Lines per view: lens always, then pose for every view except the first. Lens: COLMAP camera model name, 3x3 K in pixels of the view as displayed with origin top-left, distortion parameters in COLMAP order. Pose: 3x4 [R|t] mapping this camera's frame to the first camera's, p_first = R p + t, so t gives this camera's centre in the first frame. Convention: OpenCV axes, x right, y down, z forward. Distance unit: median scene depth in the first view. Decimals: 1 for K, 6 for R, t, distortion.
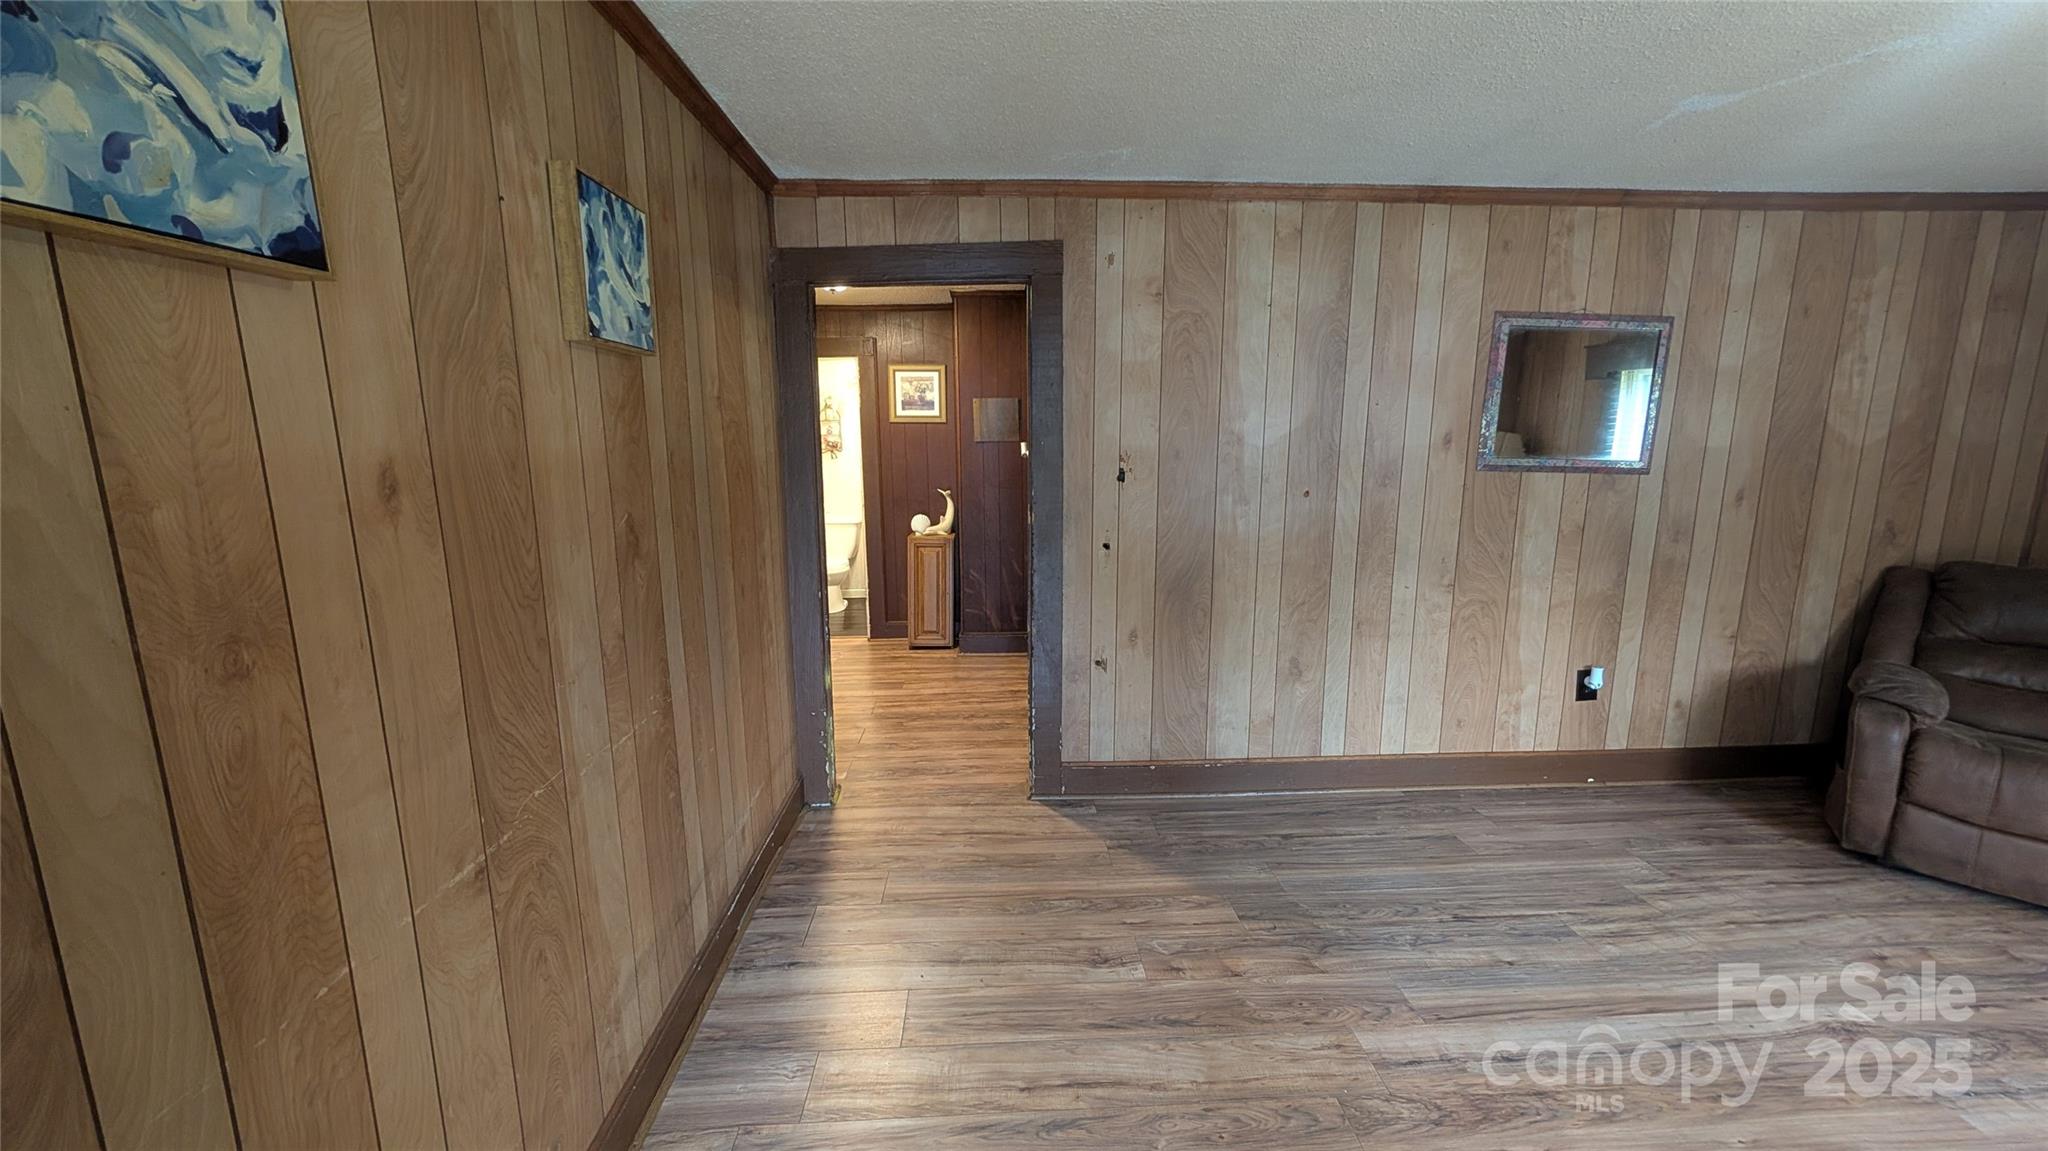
lens RADIAL K [[770.7, 0, 1028.0], [0, 770.7, 573.0], [0, 0, 1]] dist [-0.000662, 0.000209]
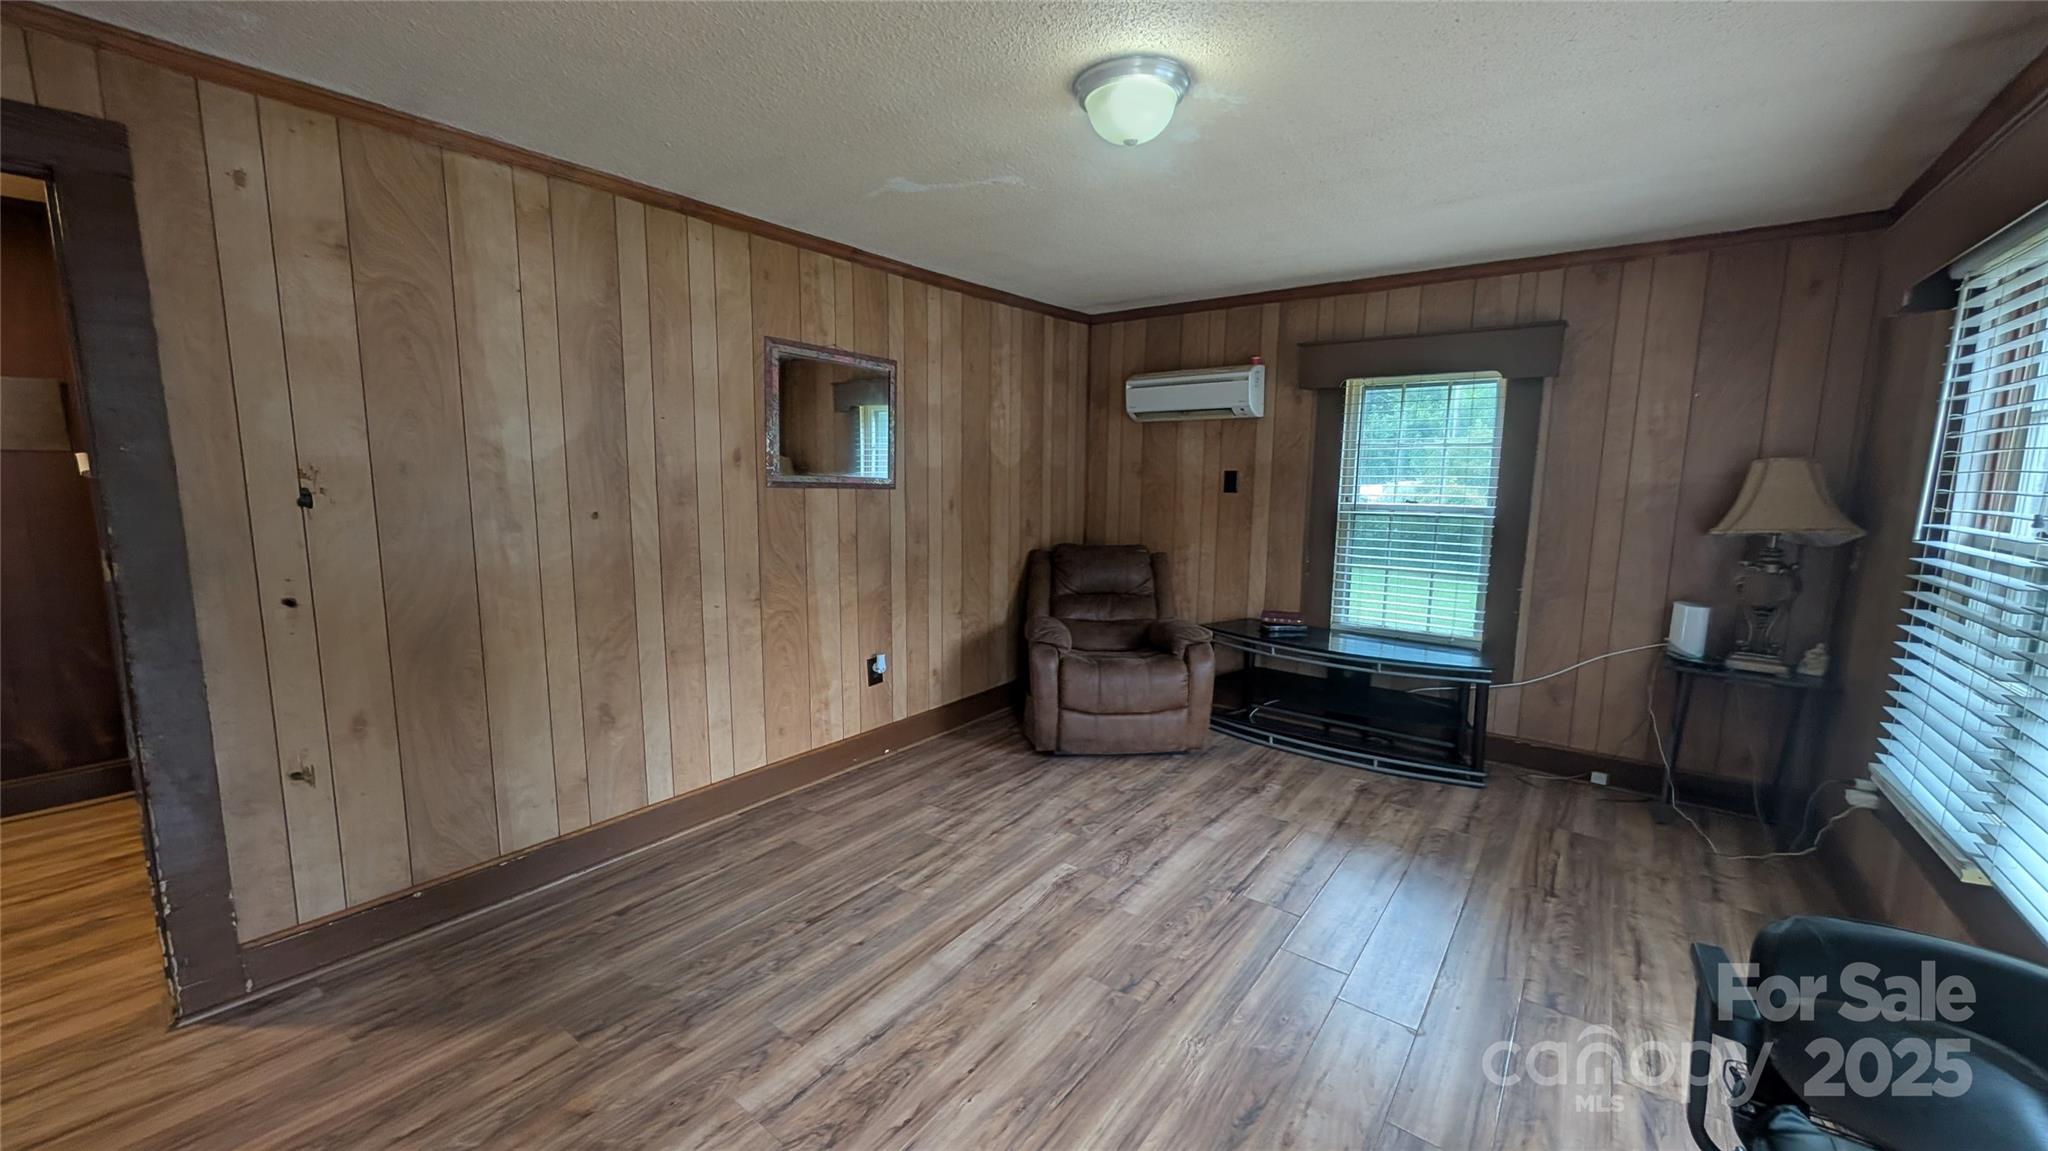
lens RADIAL K [[770.7, 0, 1026.1], [0, 770.7, 571.9], [0, 0, 1]] dist [-0.000662, 0.000209]
pose [[0.646479, -0.092524, 0.757300, 0.009892], [0.118182, 0.992782, 0.020407, 0.000976], [-0.753723, 0.076307, 0.652748, 0.068556]]
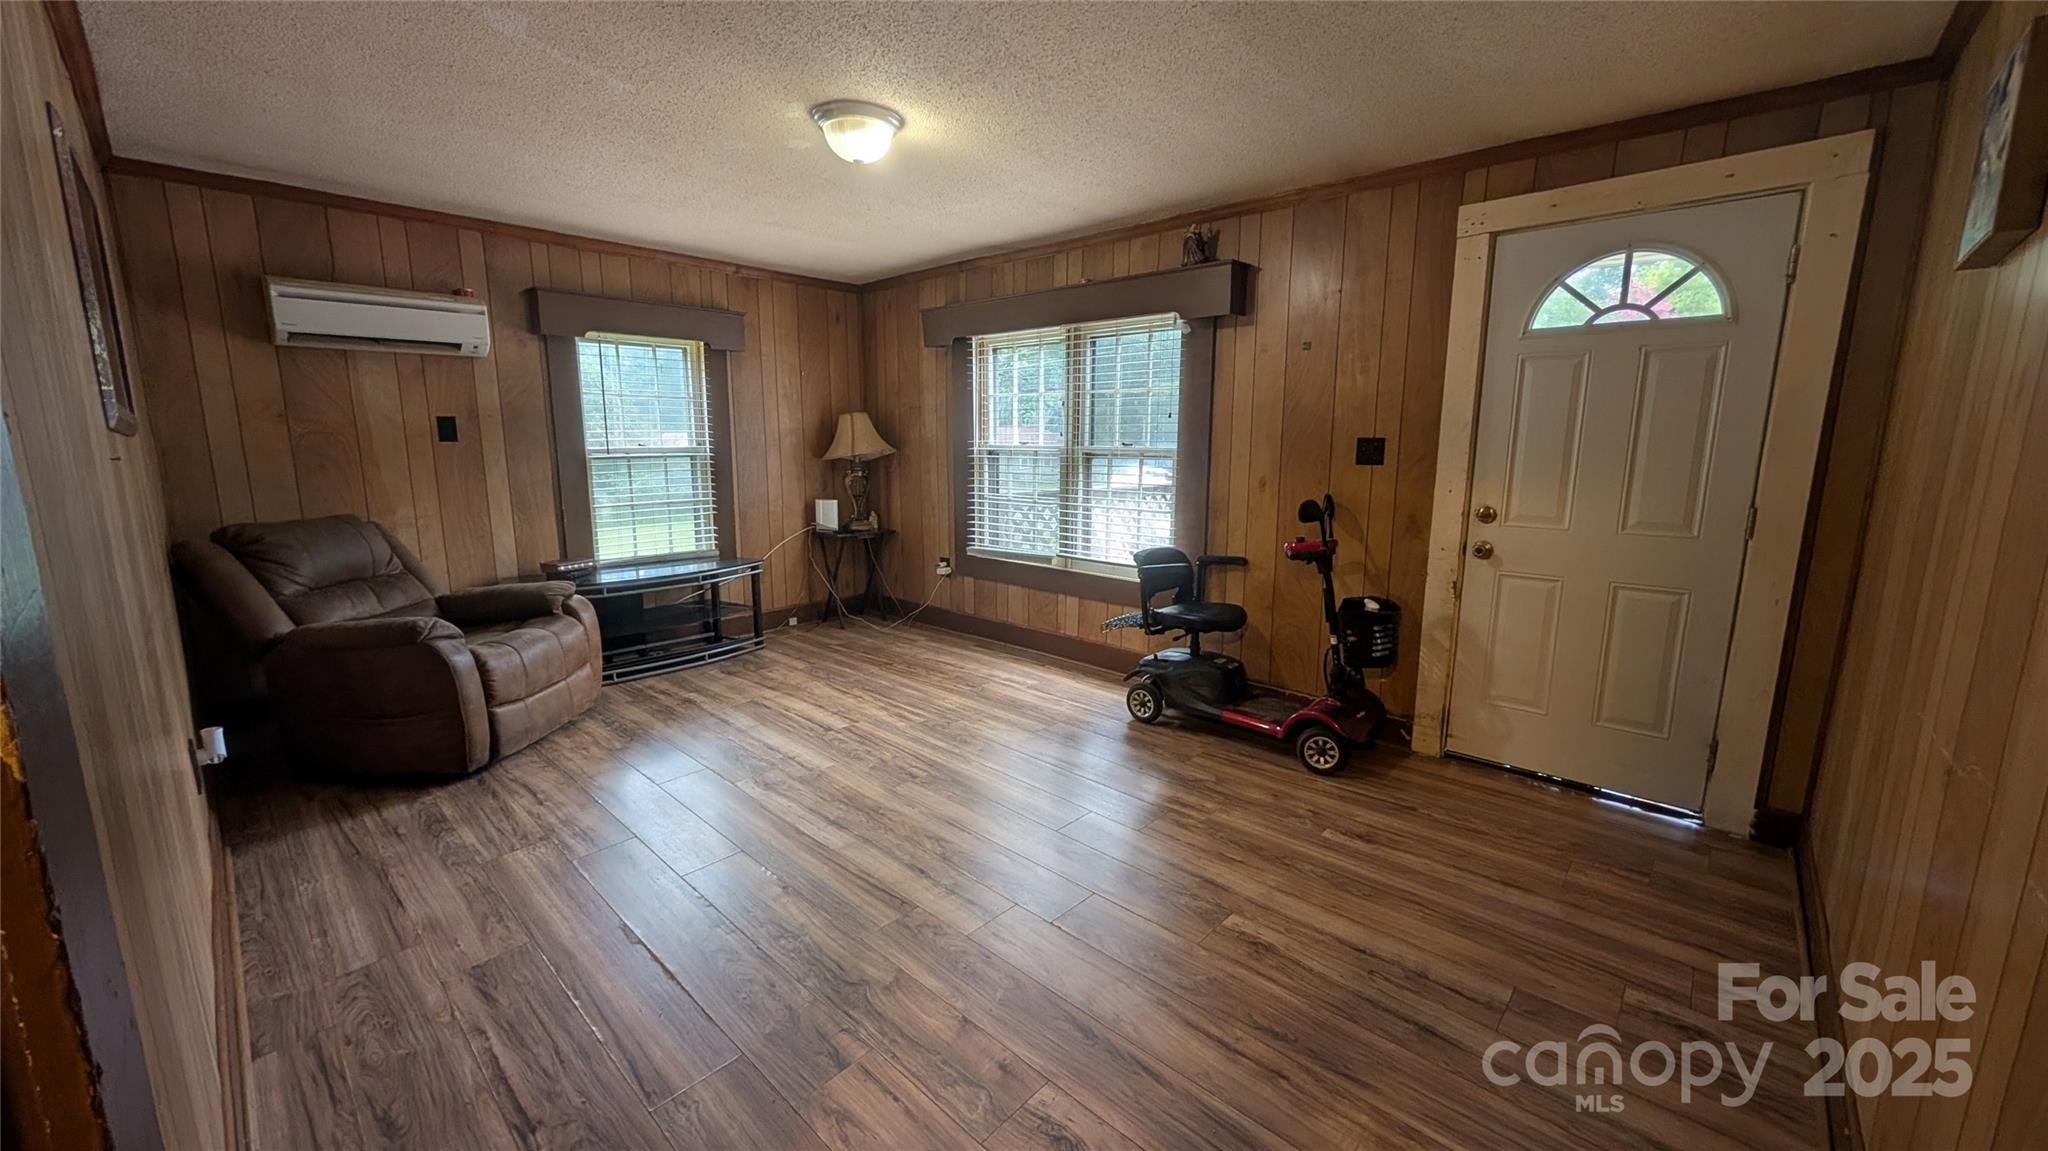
lens RADIAL K [[770.7, 0, 1028.8], [0, 770.7, 574.2], [0, 0, 1]] dist [-0.000662, 0.000209]
pose [[-0.699539, -0.123782, 0.703792, -0.221195], [0.120241, 0.950451, 0.286678, -0.121756], [-0.704406, 0.285167, -0.649994, 0.991879]]
